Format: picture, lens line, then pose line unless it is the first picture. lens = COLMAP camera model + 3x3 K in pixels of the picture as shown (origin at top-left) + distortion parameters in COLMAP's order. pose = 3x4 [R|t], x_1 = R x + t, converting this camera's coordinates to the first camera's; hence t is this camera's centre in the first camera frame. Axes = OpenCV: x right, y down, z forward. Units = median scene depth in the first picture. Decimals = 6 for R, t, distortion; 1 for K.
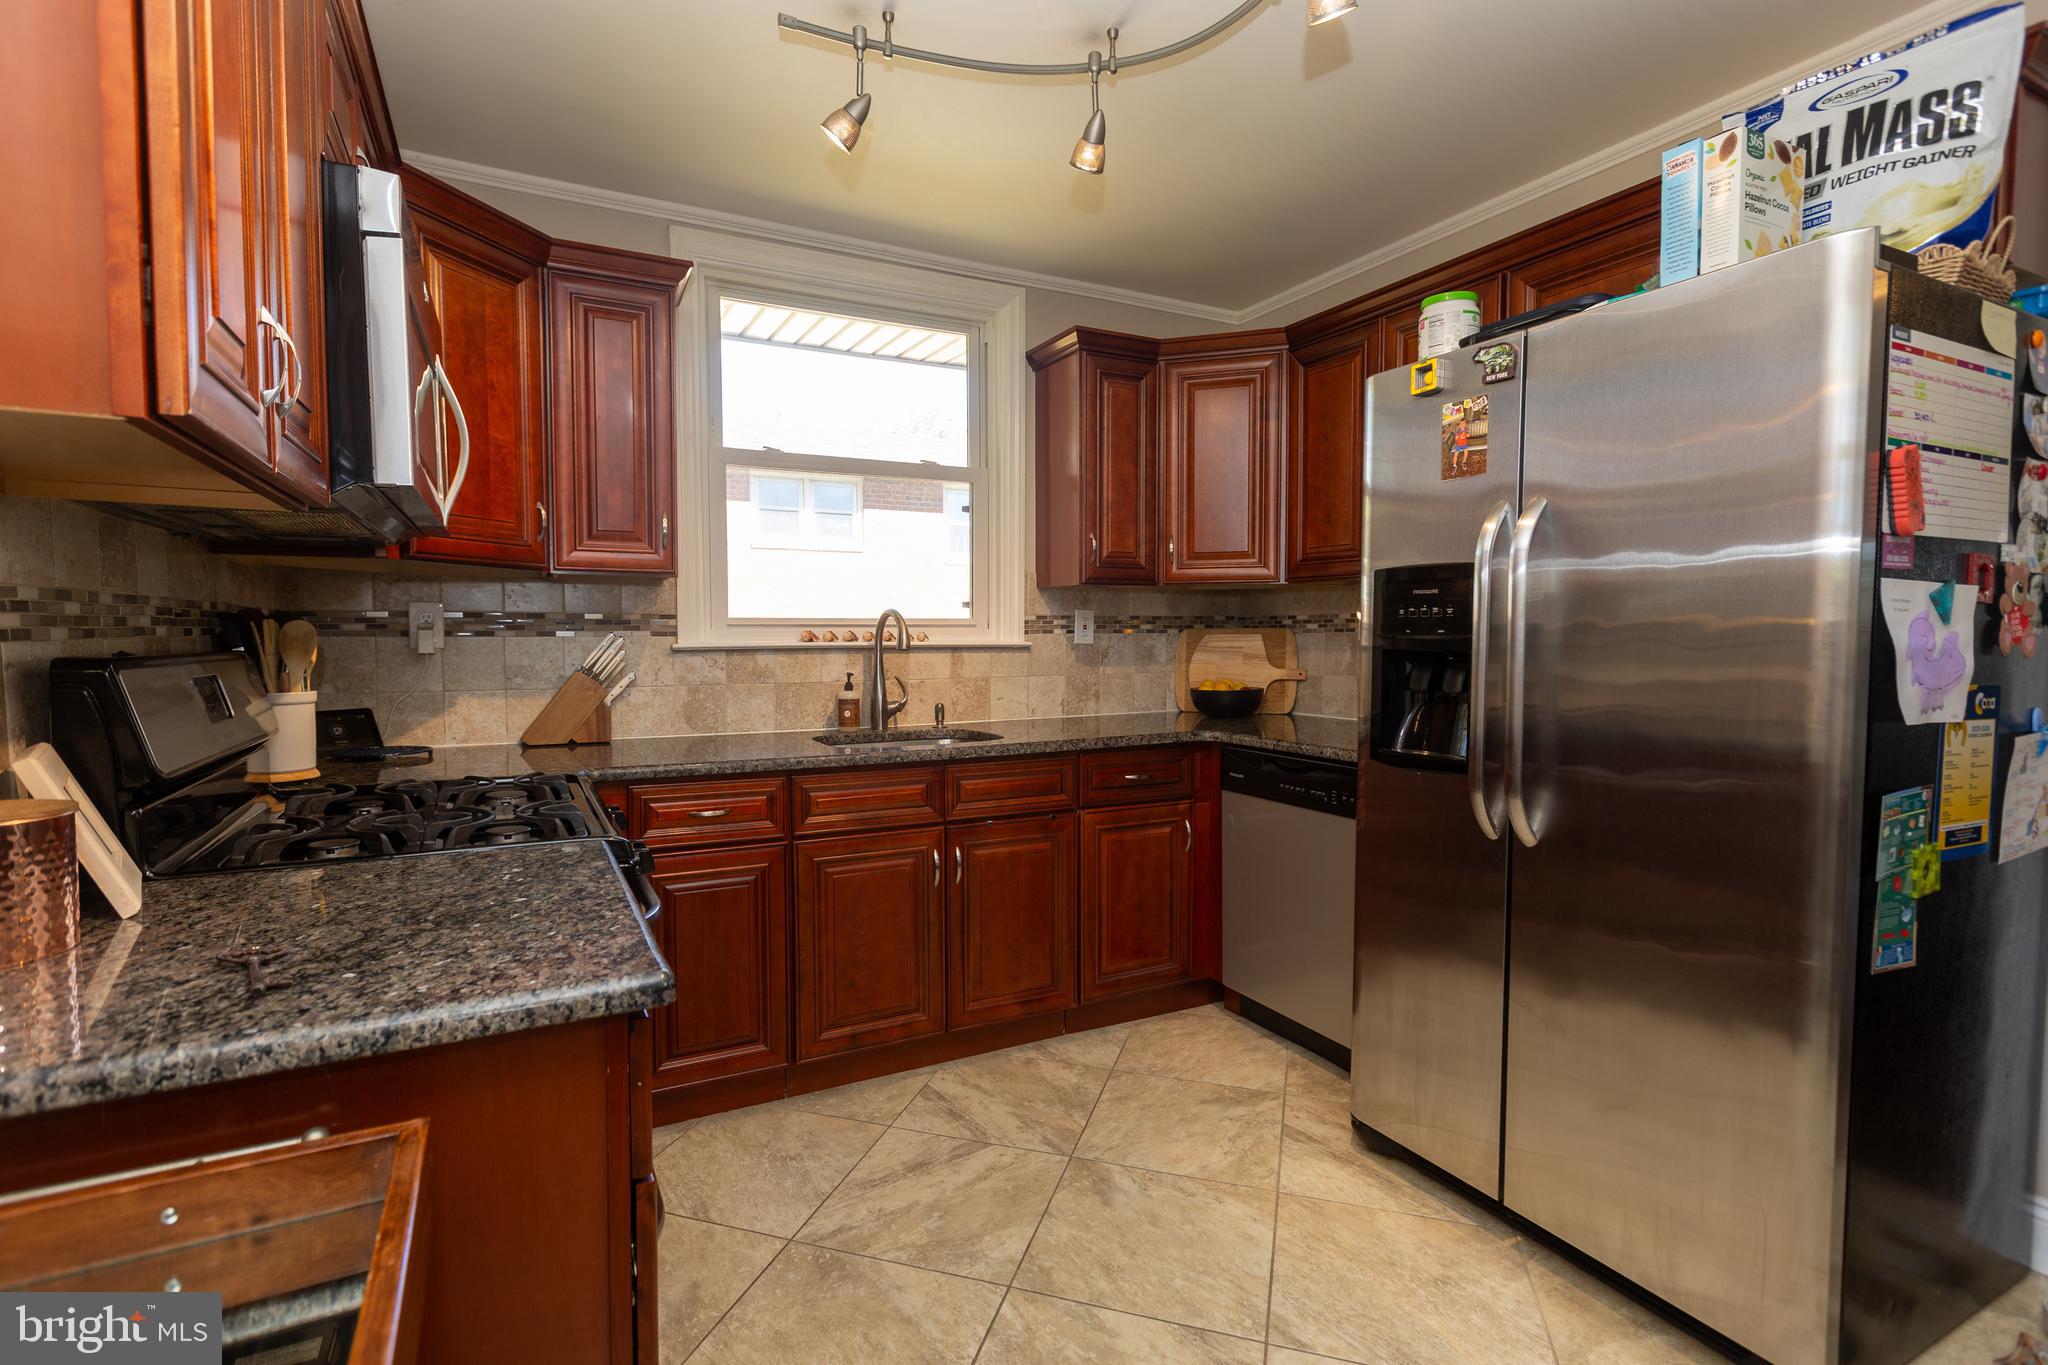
lens RADIAL K [[966.4, 0, 1025.3], [0, 966.4, 679.7], [0, 0, 1]] dist [0.000409, 0.000057]
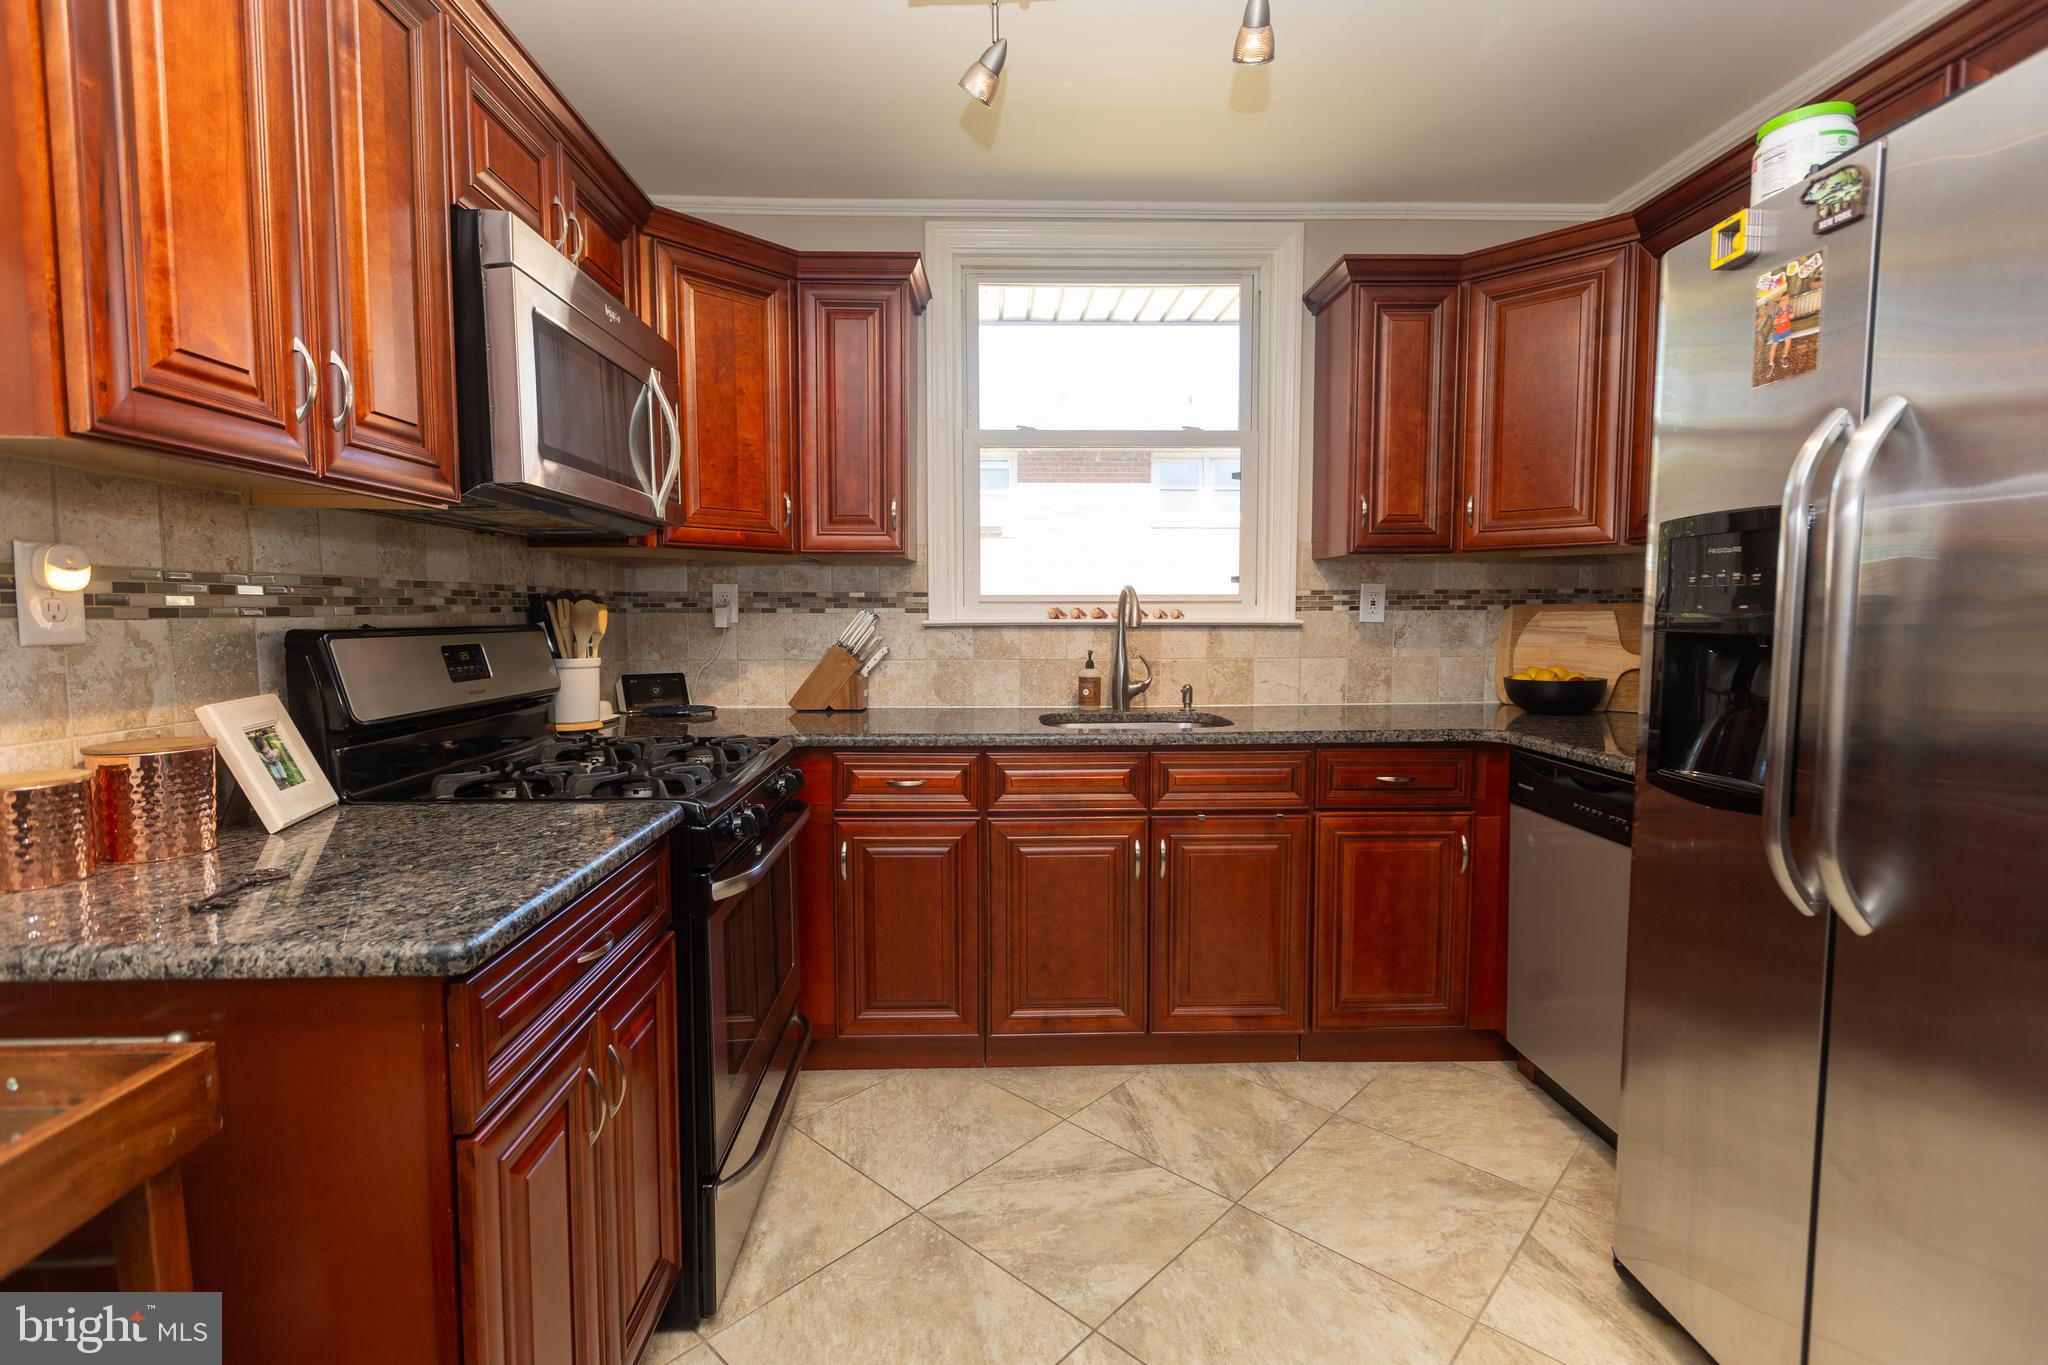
lens RADIAL K [[941.7, 0, 1017.1], [0, 941.7, 673.7], [0, 0, 1]] dist [0.001111, -0.000637]
pose [[0.898449, 0.029145, -0.438109, 0.206312], [-0.020521, 0.999491, 0.024407, -0.006377], [0.438598, -0.012938, 0.898590, 0.129529]]
